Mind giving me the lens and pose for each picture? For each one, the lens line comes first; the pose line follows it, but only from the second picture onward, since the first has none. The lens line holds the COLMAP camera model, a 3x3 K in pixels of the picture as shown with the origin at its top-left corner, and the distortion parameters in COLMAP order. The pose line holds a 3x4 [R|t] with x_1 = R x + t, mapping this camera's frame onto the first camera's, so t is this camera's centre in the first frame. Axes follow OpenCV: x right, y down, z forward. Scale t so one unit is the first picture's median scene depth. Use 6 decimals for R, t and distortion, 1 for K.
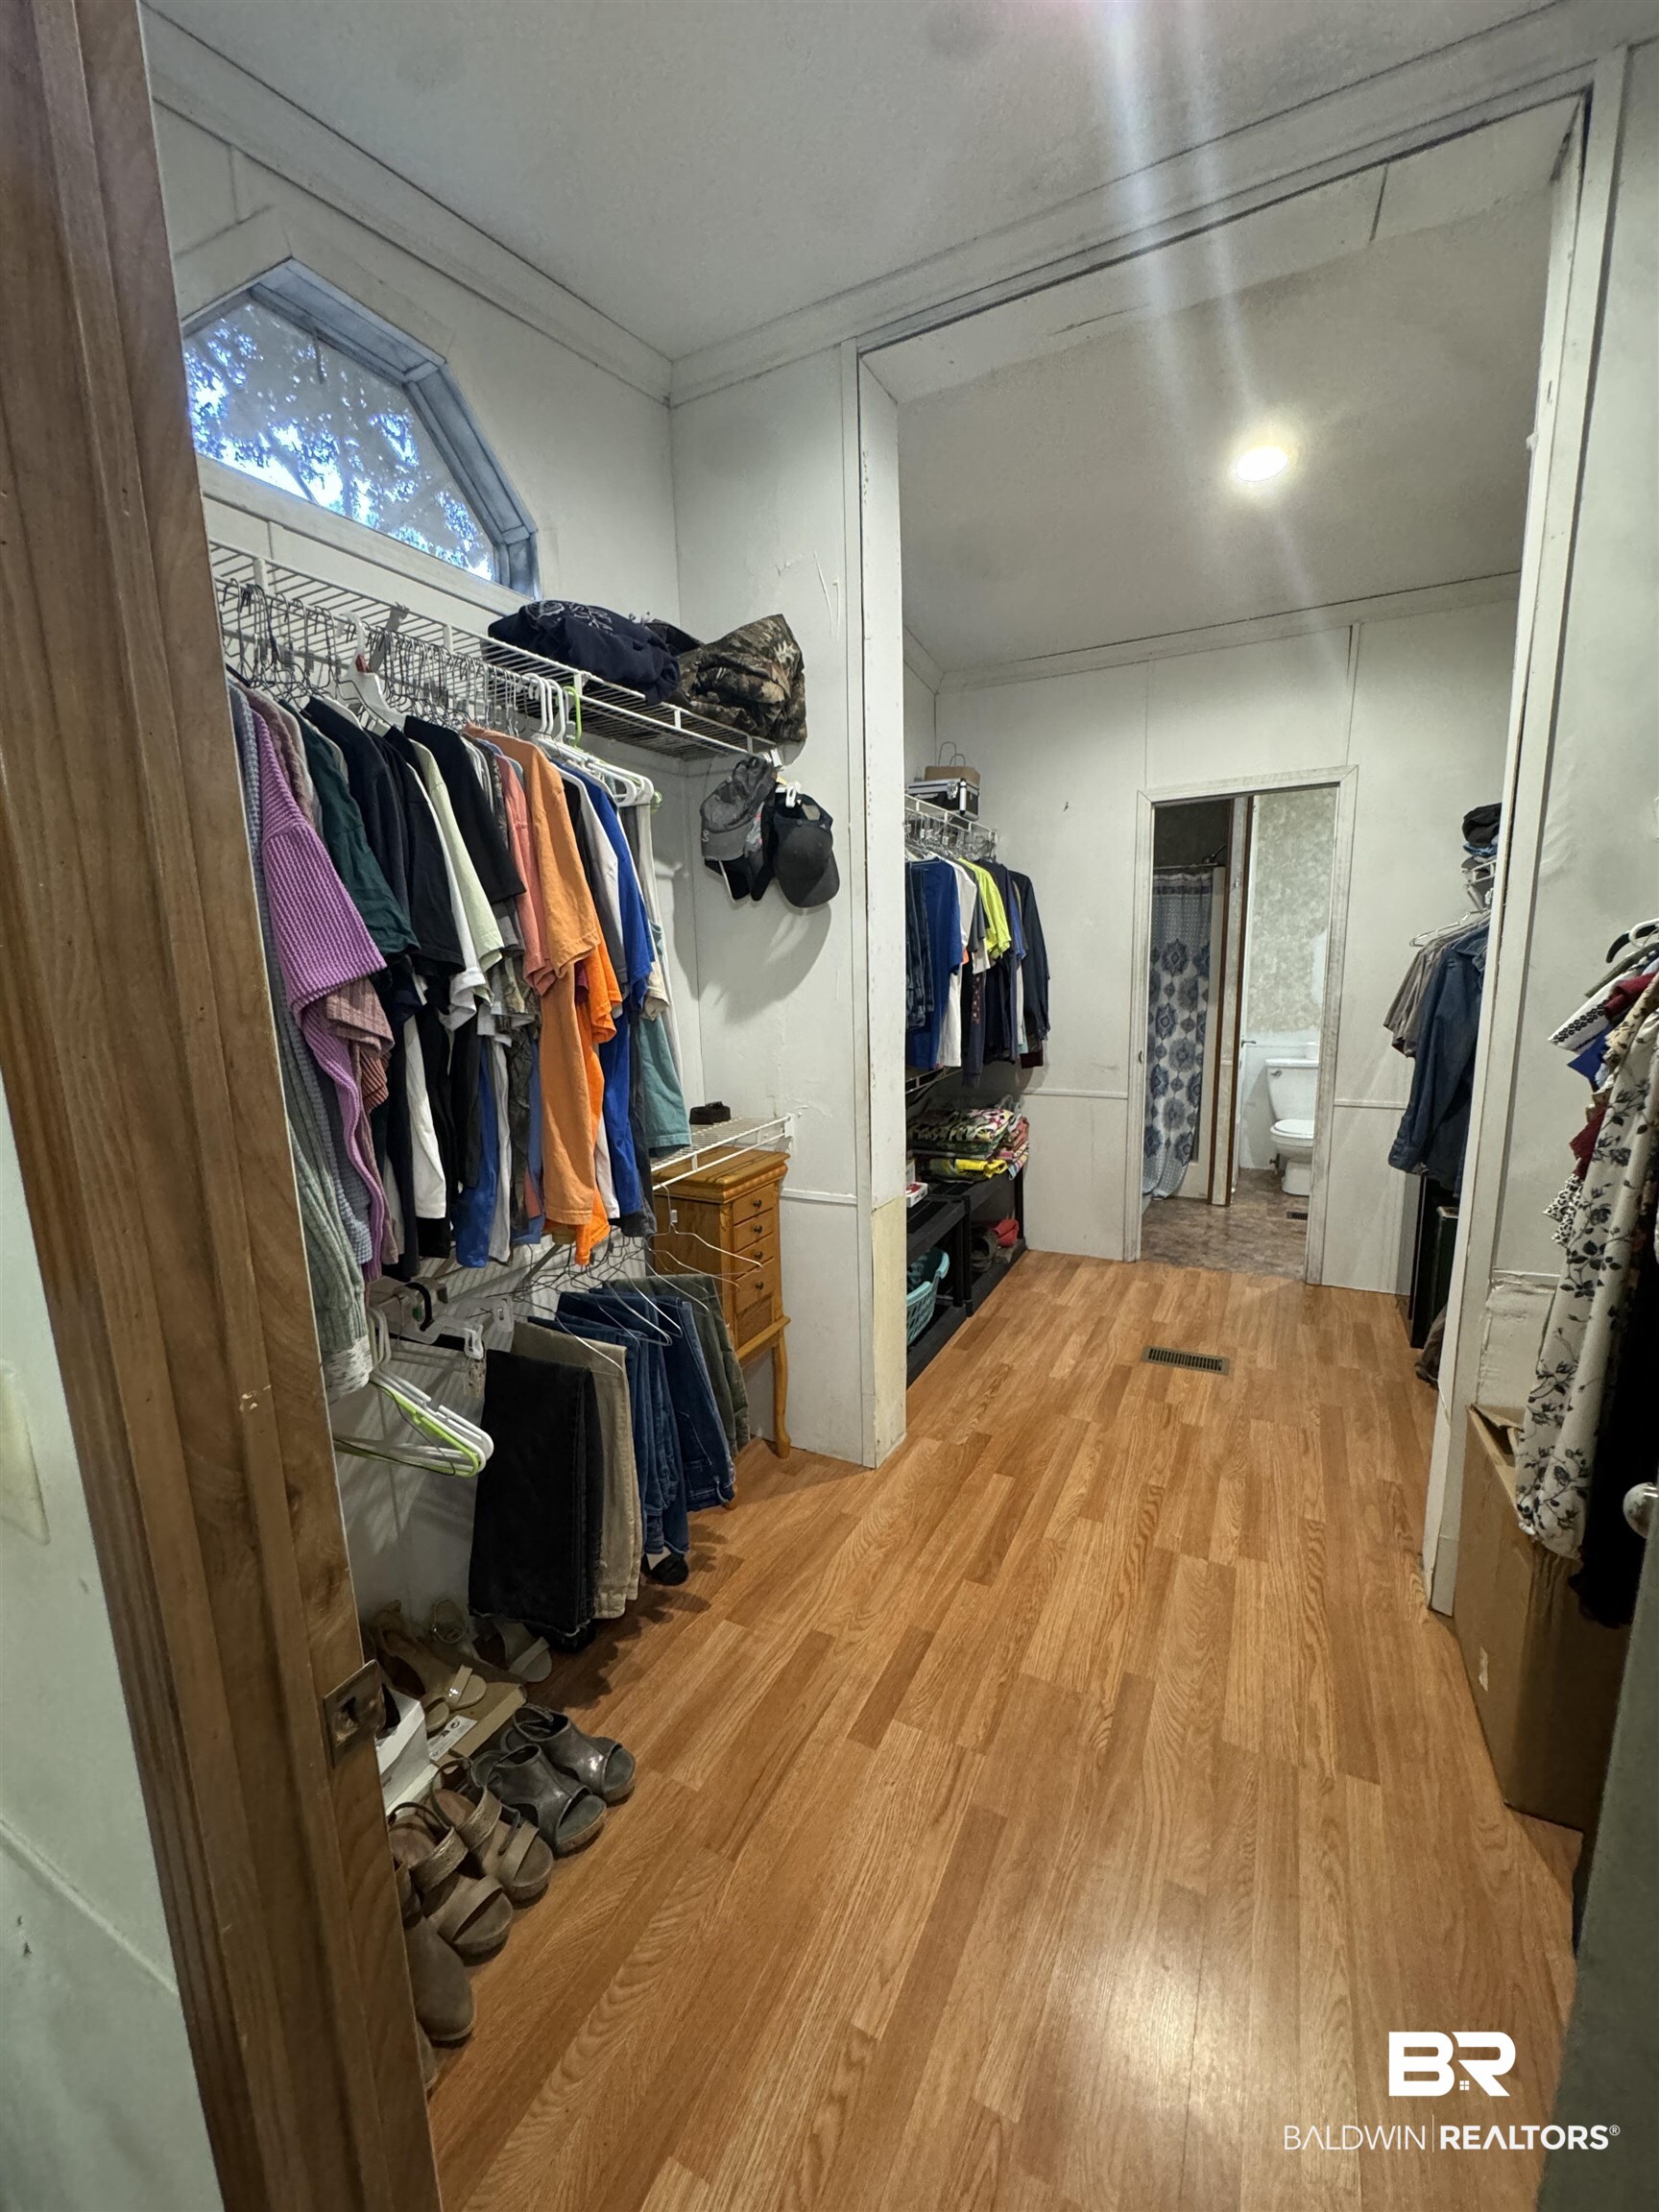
lens RADIAL K [[886.6, 0, 830.5], [0, 886.6, 1106.9], [0, 0, 1]] dist [-0.003984, 0.000377]
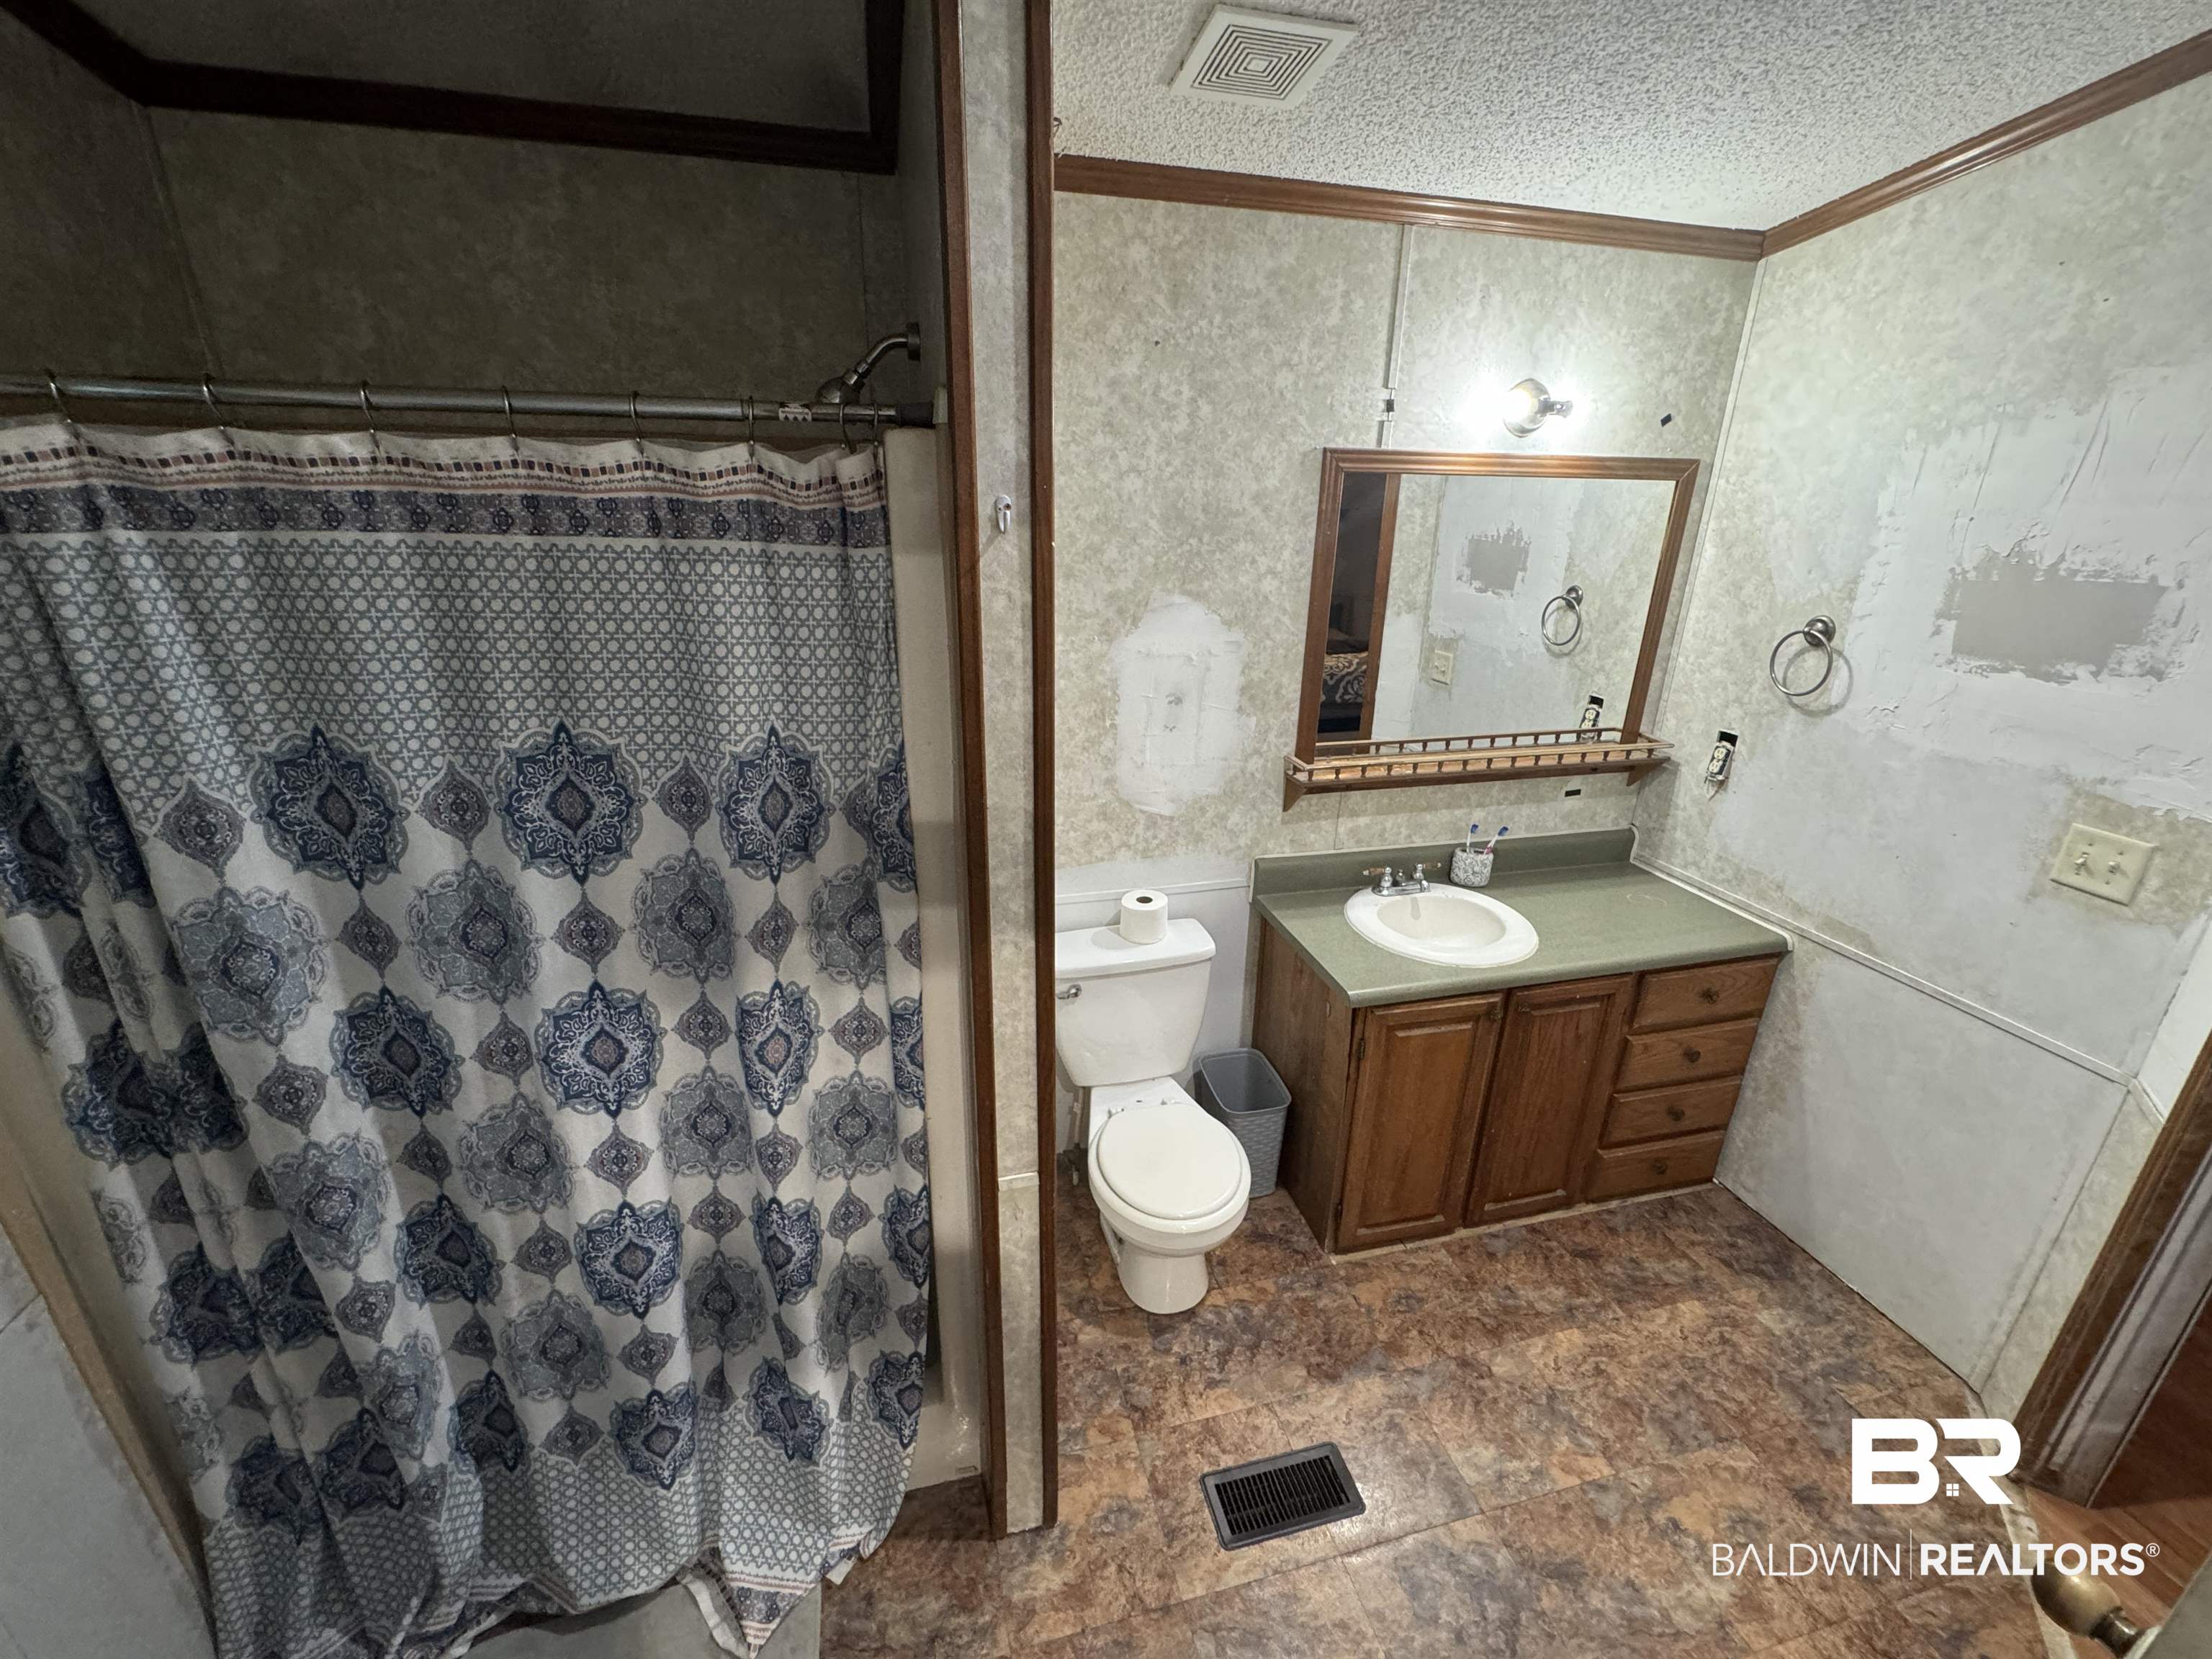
lens RADIAL K [[886.6, 0, 1106.0], [0, 886.6, 828.8], [0, 0, 1]] dist [-0.003984, 0.000377]
pose [[0.755906, -0.190817, 0.626255, 0.304627], [0.080317, 0.976385, 0.200555, -0.204752], [-0.649735, -0.101302, 0.753381, 0.757787]]
